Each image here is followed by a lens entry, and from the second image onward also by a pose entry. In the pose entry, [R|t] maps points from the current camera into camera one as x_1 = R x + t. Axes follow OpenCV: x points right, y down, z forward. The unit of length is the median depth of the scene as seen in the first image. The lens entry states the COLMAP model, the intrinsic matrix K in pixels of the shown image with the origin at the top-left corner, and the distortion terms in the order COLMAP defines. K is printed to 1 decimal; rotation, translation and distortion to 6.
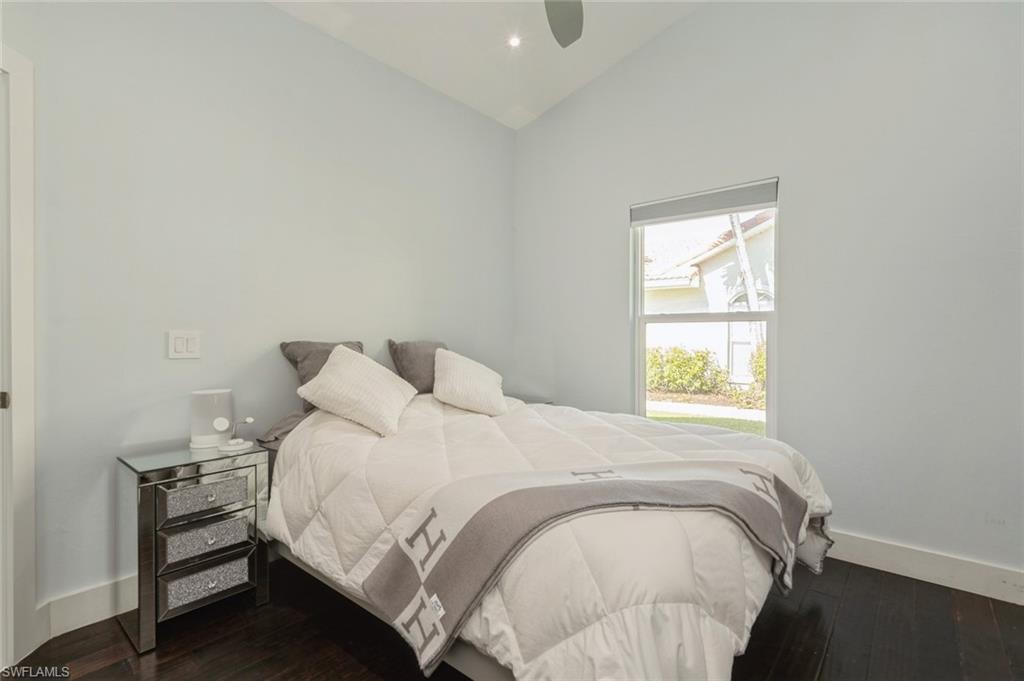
lens RADIAL K [[478.7, 0, 512.4], [0, 478.7, 339.9], [0, 0, 1]] dist [-0.005636, 0.002285]
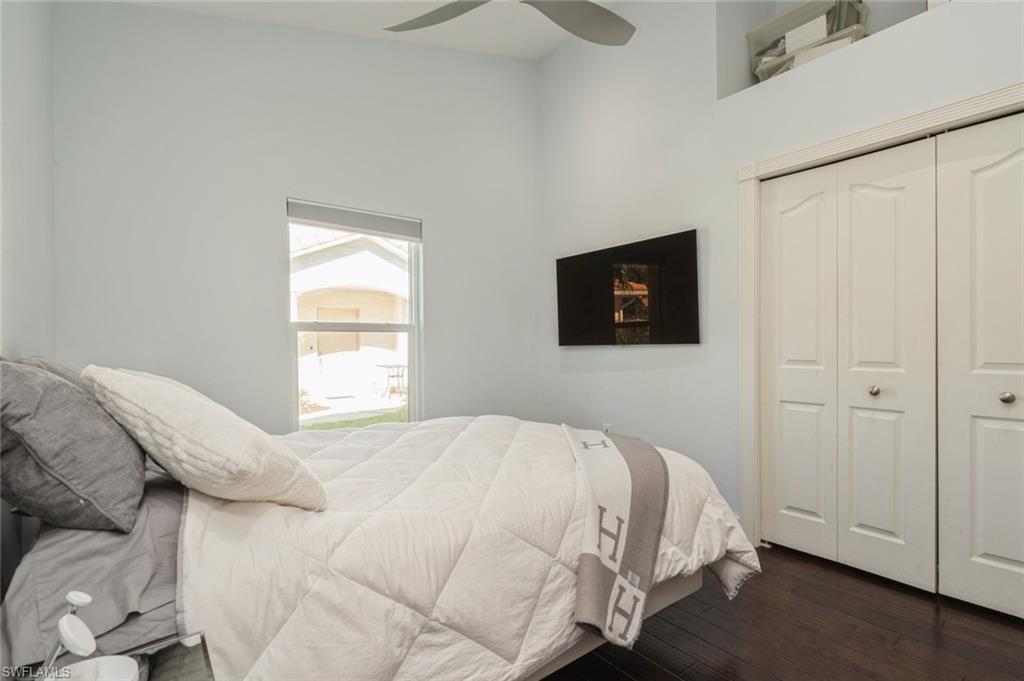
lens RADIAL K [[478.7, 0, 512.7], [0, 478.7, 342.6], [0, 0, 1]] dist [-0.005636, 0.002285]
pose [[0.205478, 0.002591, 0.978658, -1.144824], [0.015034, 0.999870, -0.005804, -0.002851], [-0.978546, 0.015905, 0.205412, 0.894113]]
